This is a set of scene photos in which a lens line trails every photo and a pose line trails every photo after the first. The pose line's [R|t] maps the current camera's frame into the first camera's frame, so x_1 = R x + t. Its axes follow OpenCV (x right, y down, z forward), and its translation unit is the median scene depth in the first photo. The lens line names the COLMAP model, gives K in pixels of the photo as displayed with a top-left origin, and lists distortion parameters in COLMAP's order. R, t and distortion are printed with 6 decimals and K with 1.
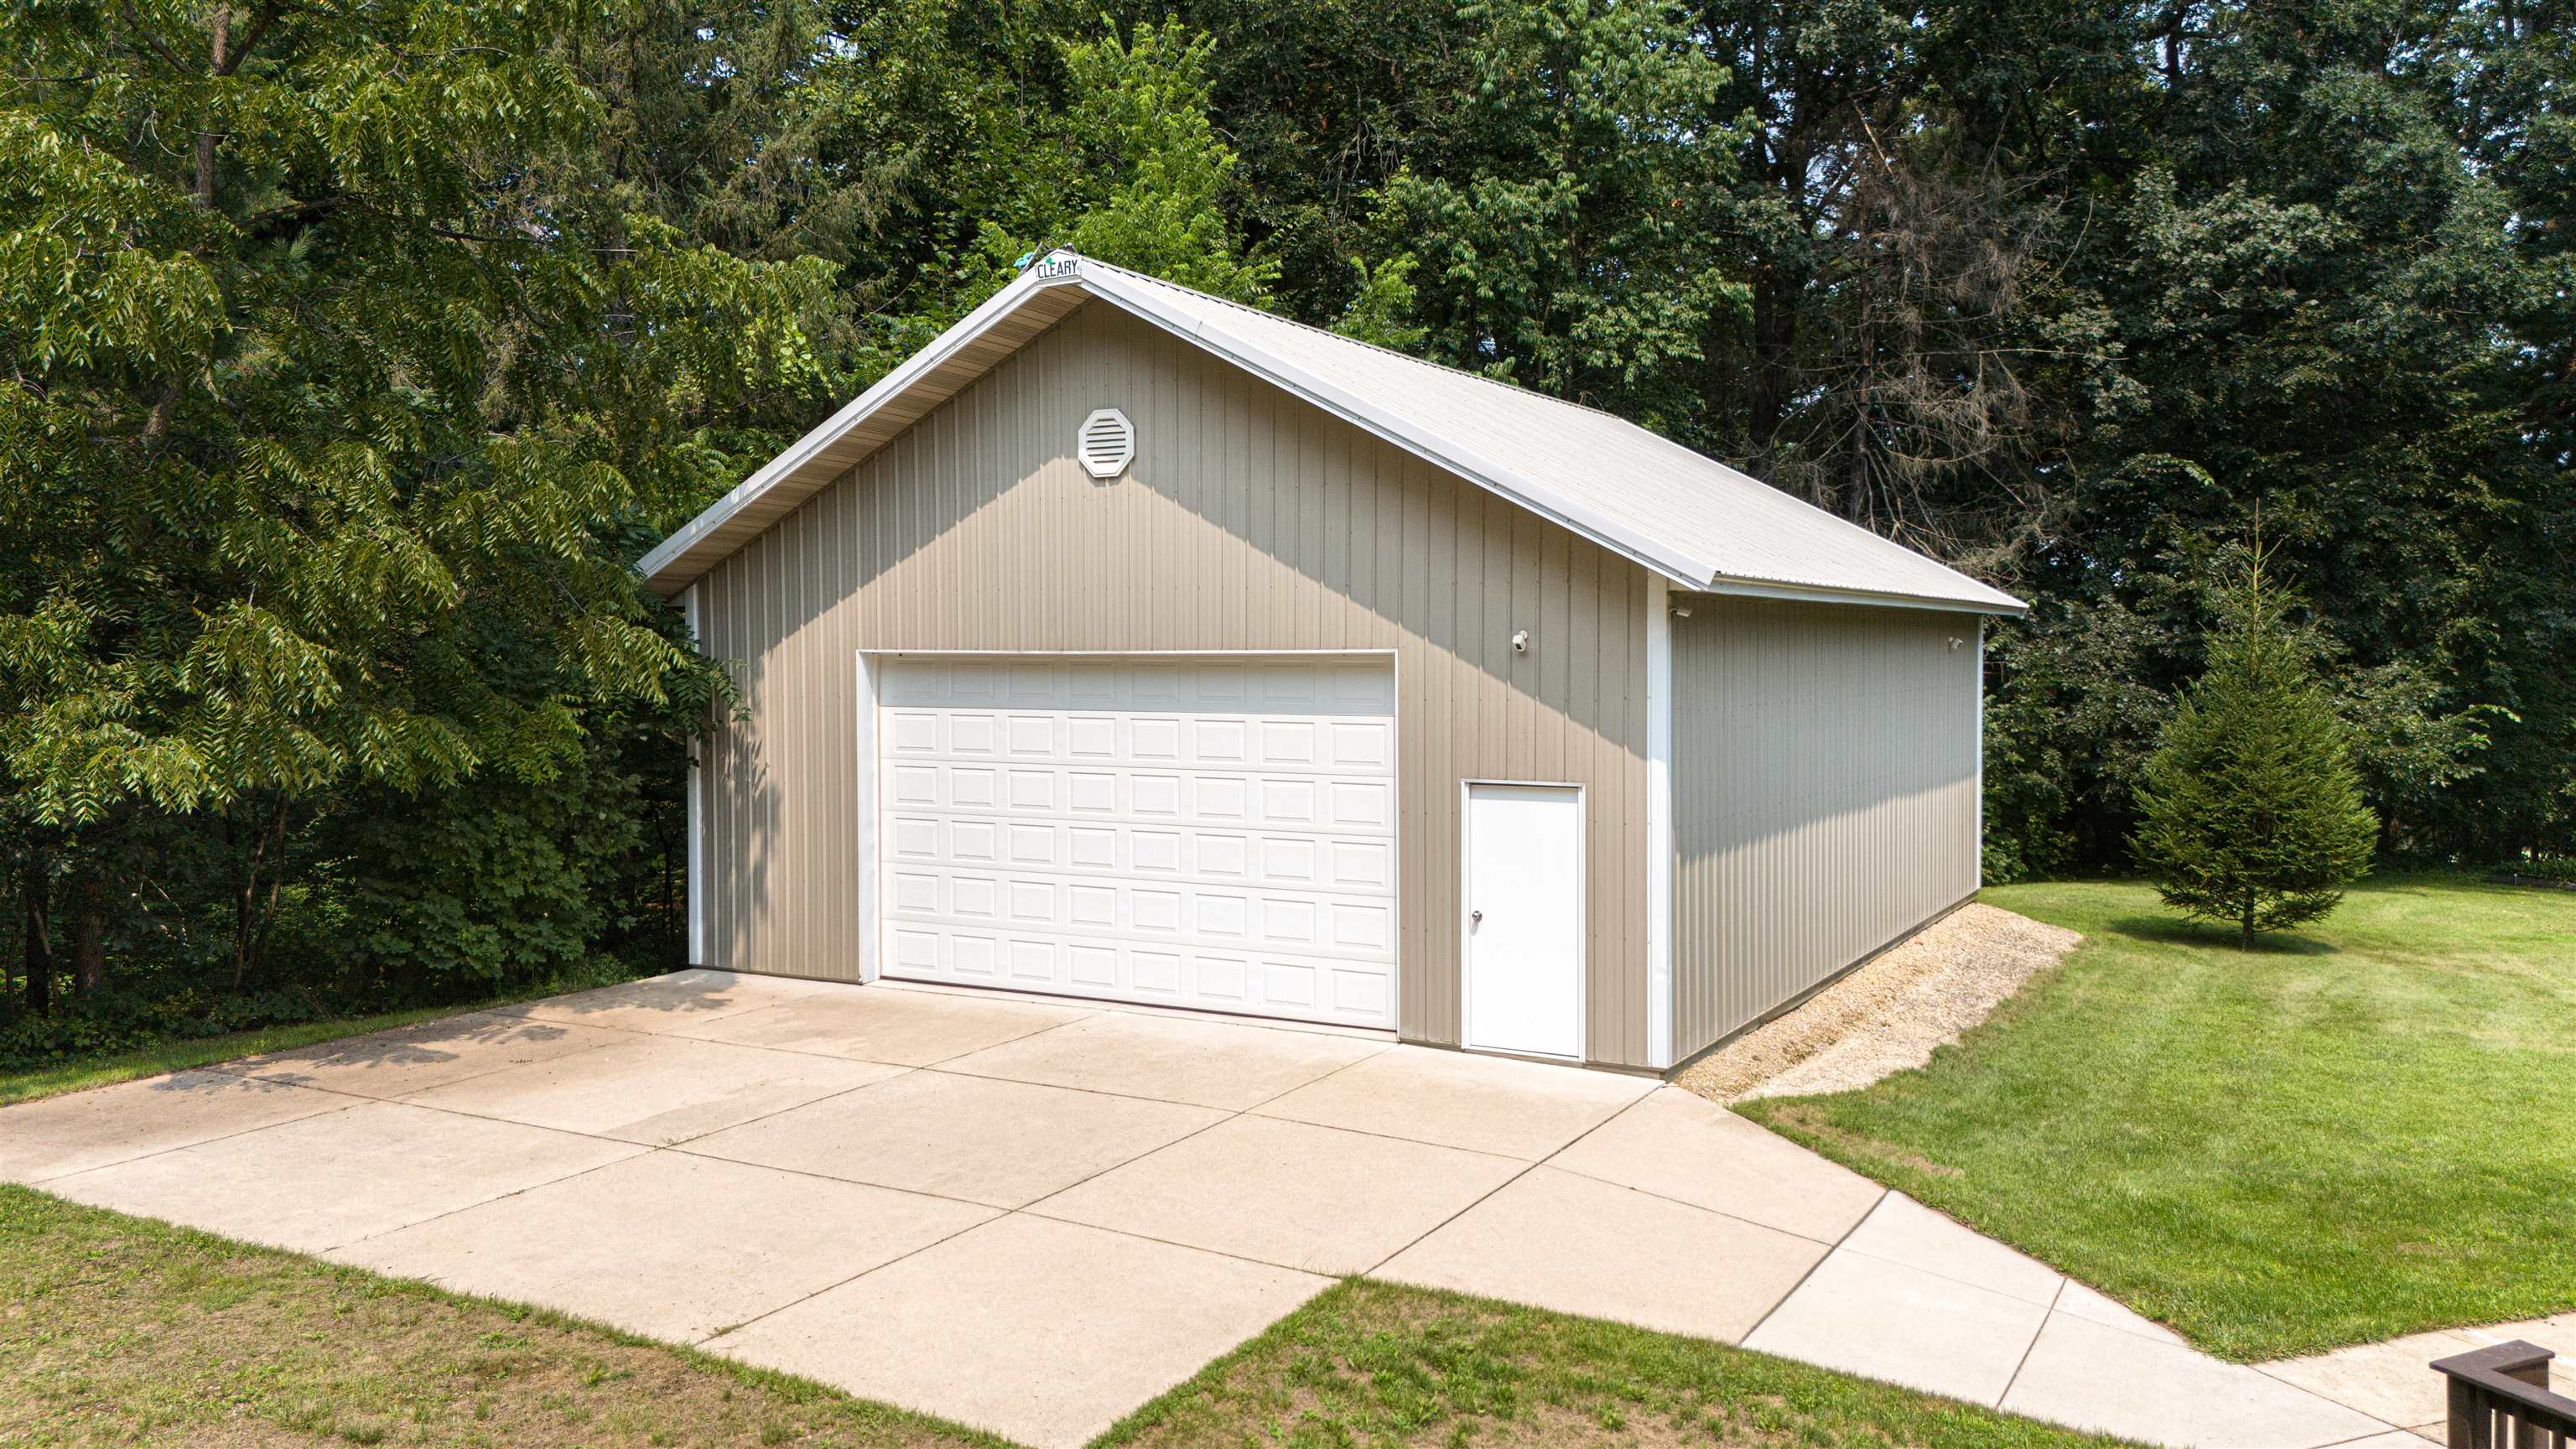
lens RADIAL K [[1905.0, 0, 1285.6], [0, 1905.0, 740.3], [0, 0, 1]] dist [0.093464, -0.085140]
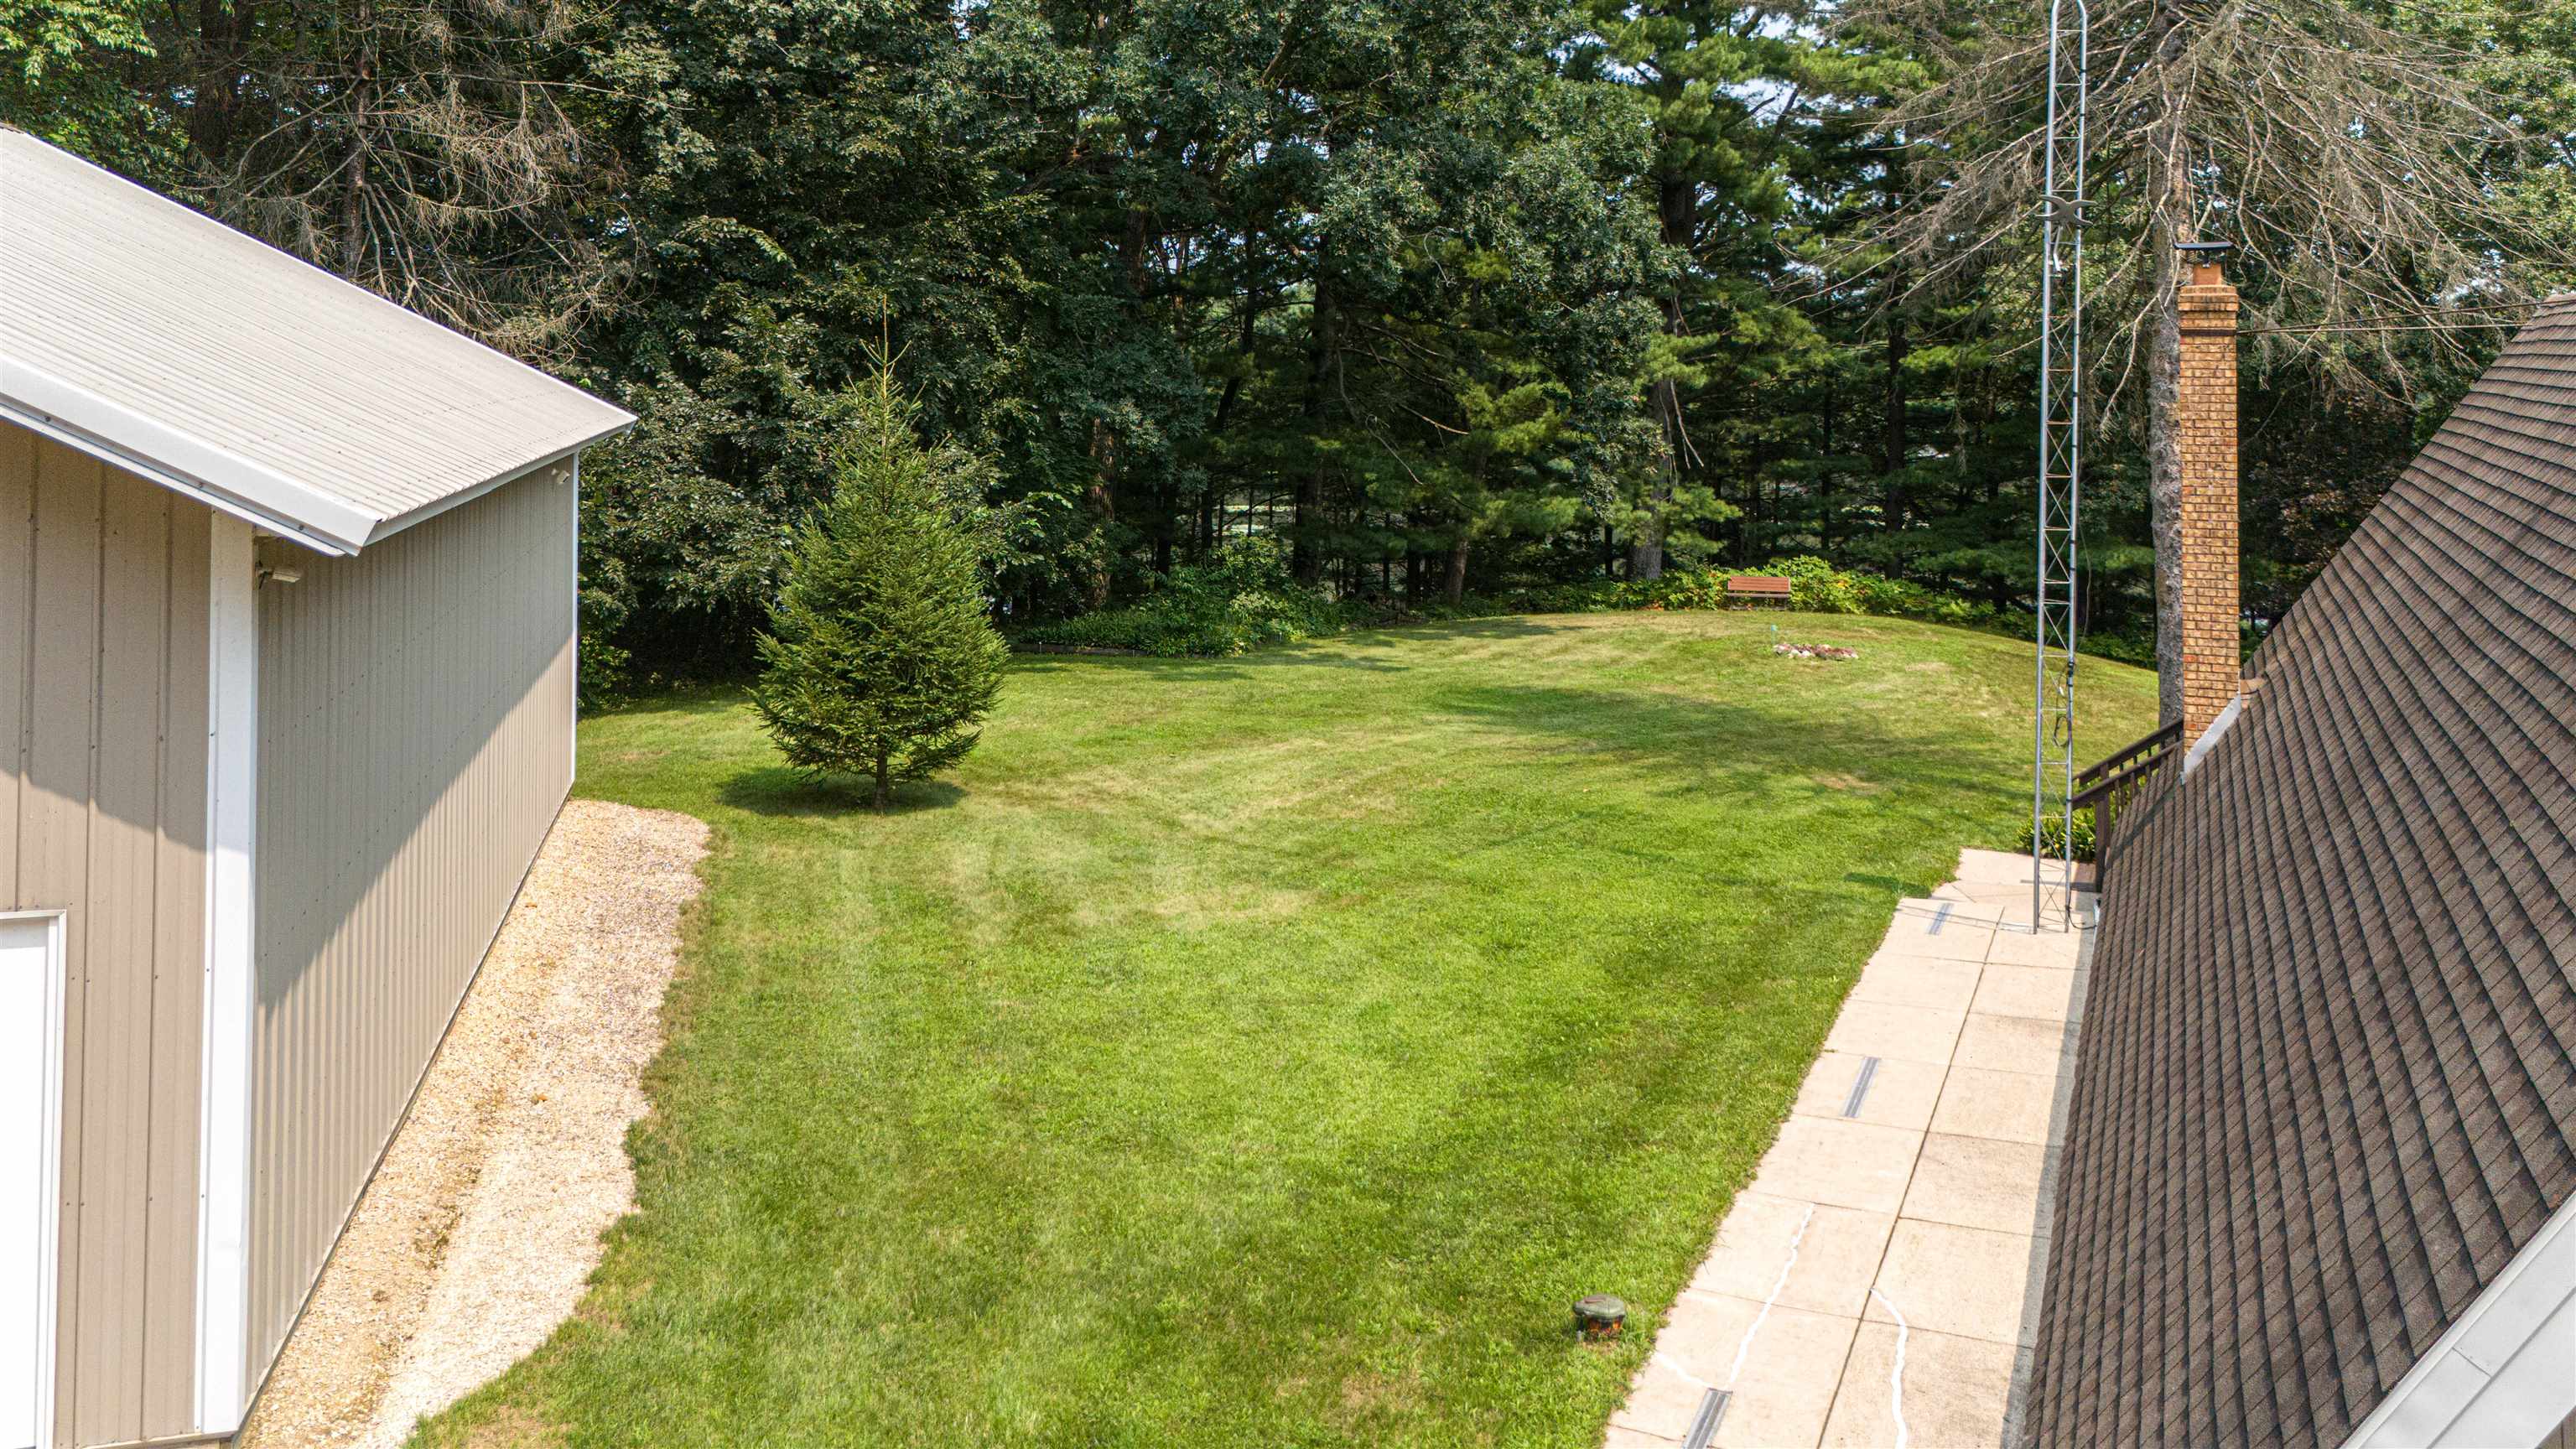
lens RADIAL K [[1988.1, 0, 1308.1], [0, 1988.1, 325.3], [0, 0, 1]] dist [0.083193, -0.108899]
pose [[0.716849, 0.012110, 0.697124, 0.002914], [0.032549, 0.998178, -0.050811, -0.044237], [-0.696469, 0.059114, 0.715148, 0.163087]]
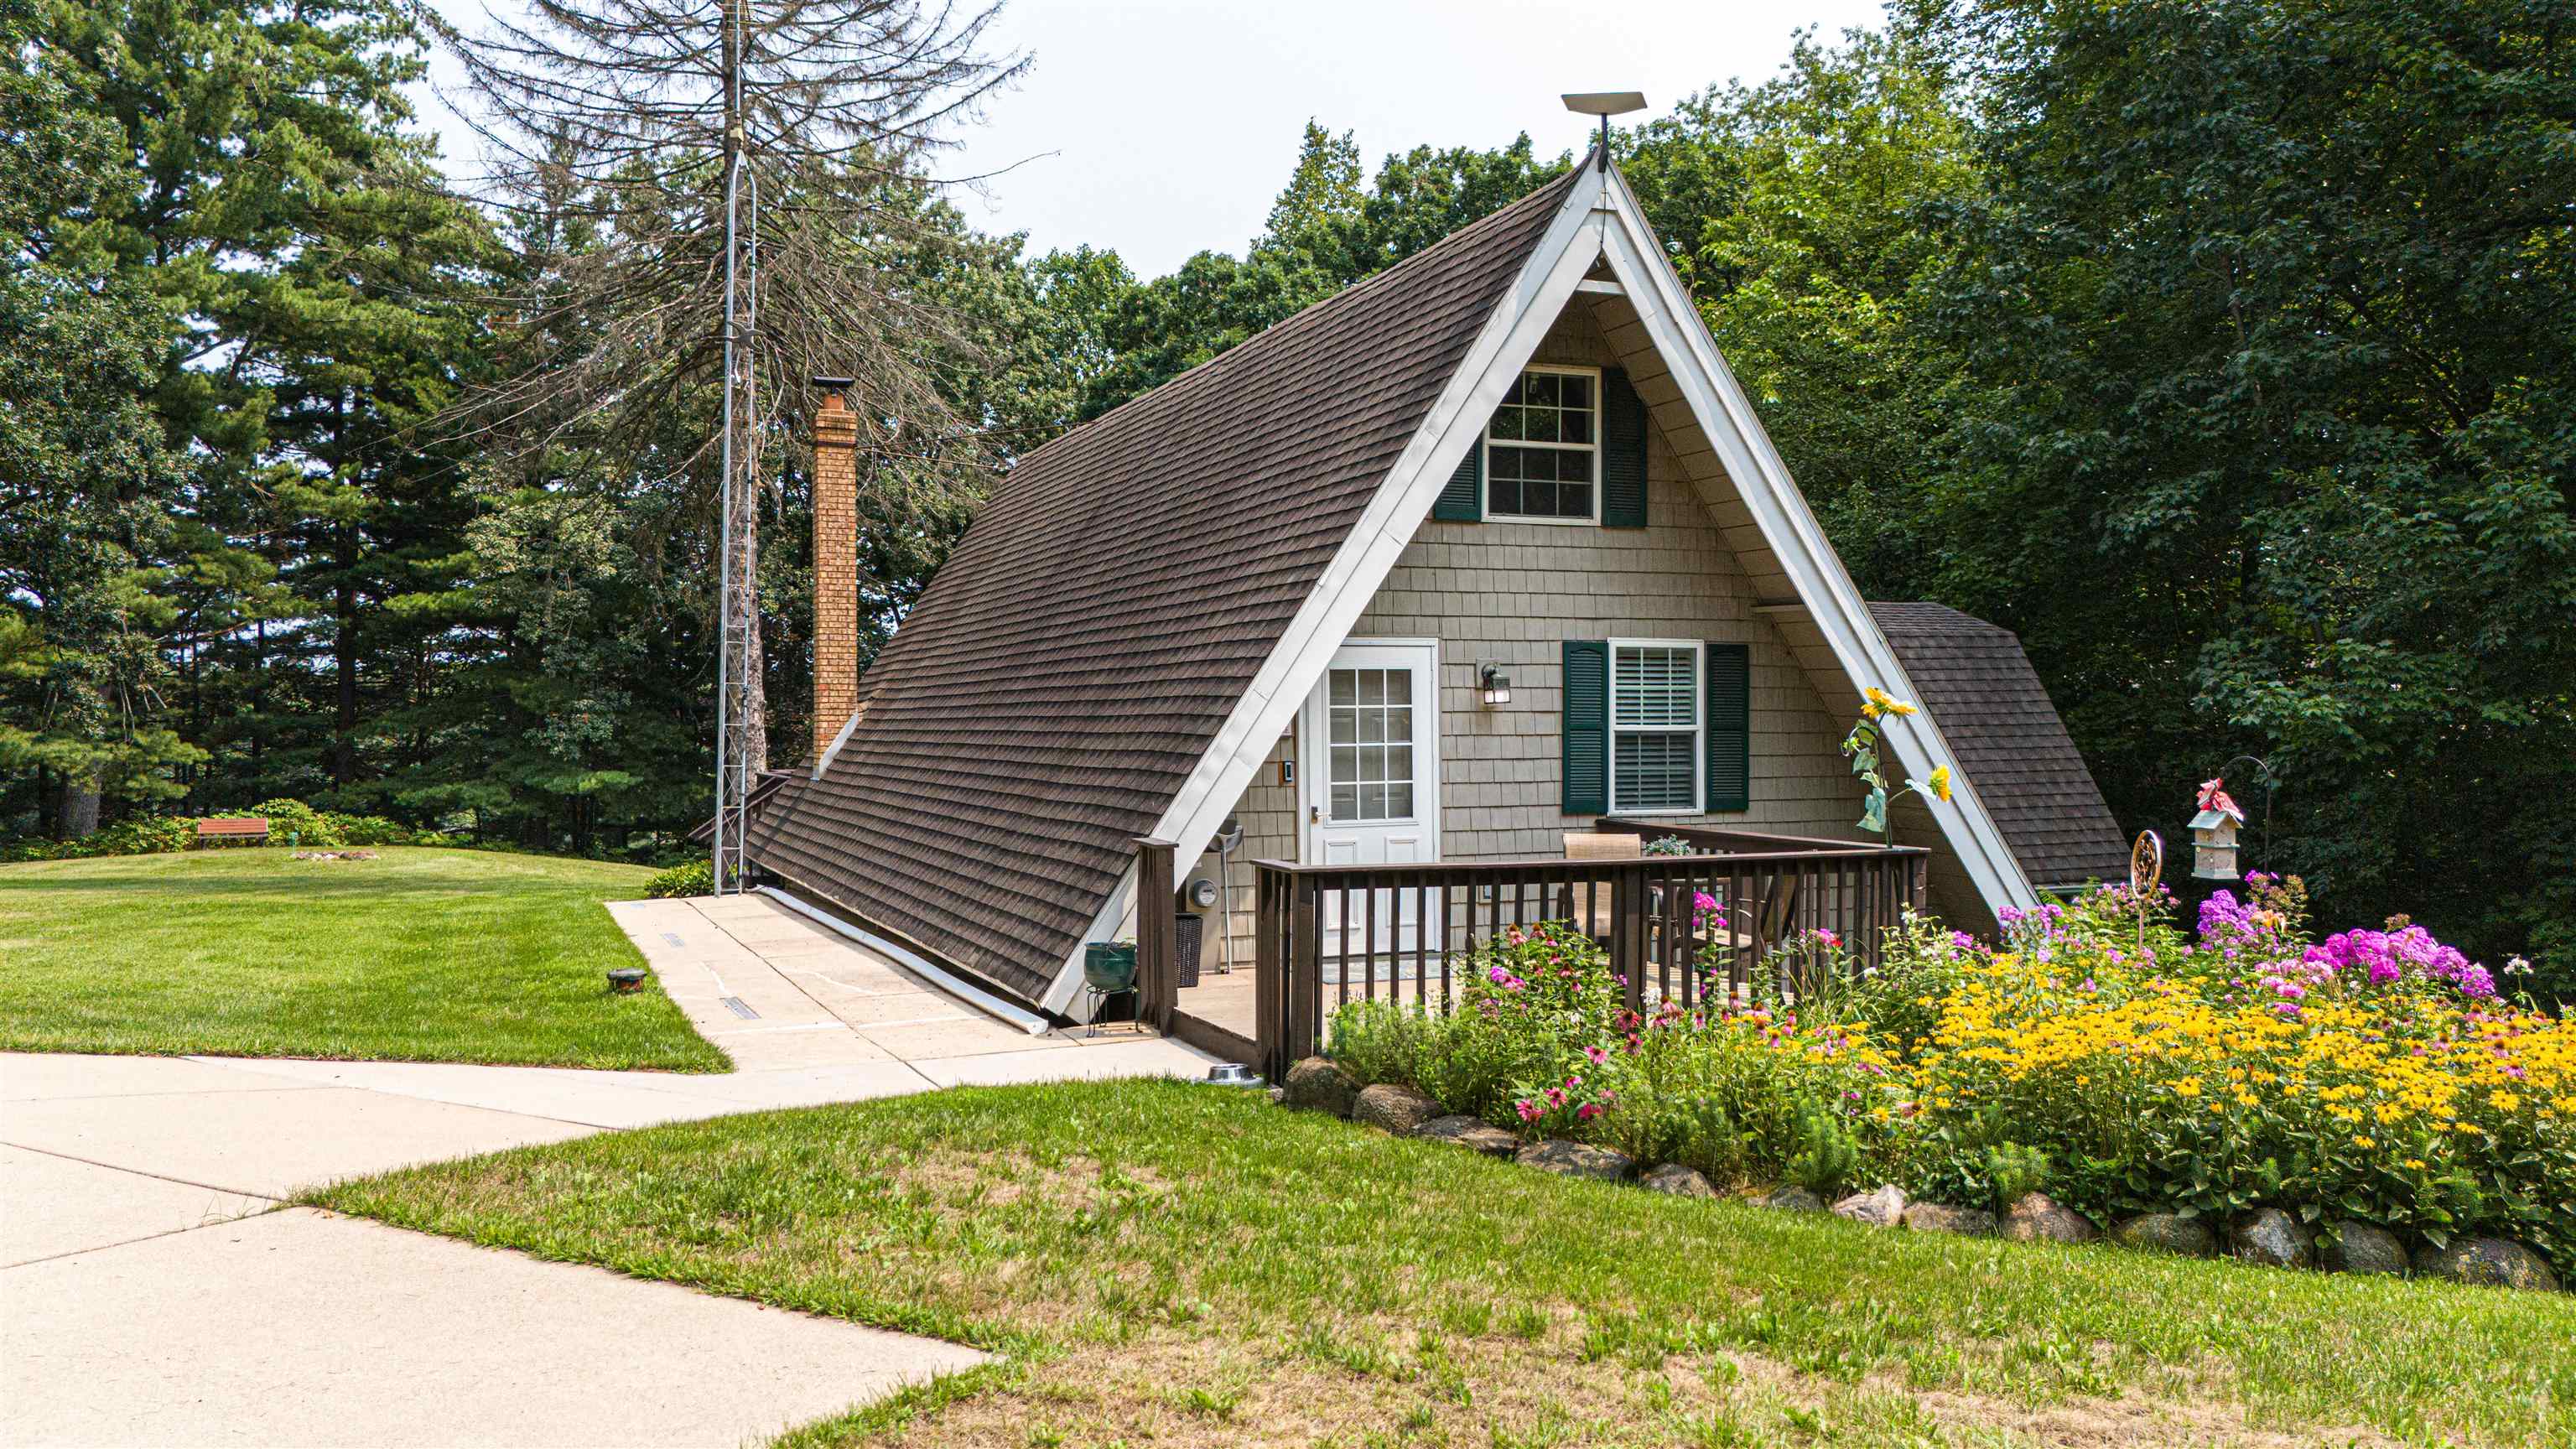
lens RADIAL K [[1955.1, 0, 1267.7], [0, 1955.1, 748.0], [0, 0, 1]] dist [0.082479, -0.087088]
pose [[0.010360, -0.007613, 0.999917, -0.163133], [0.052557, 0.998593, 0.007059, 0.053237], [-0.998564, 0.052480, 0.010746, 0.224612]]
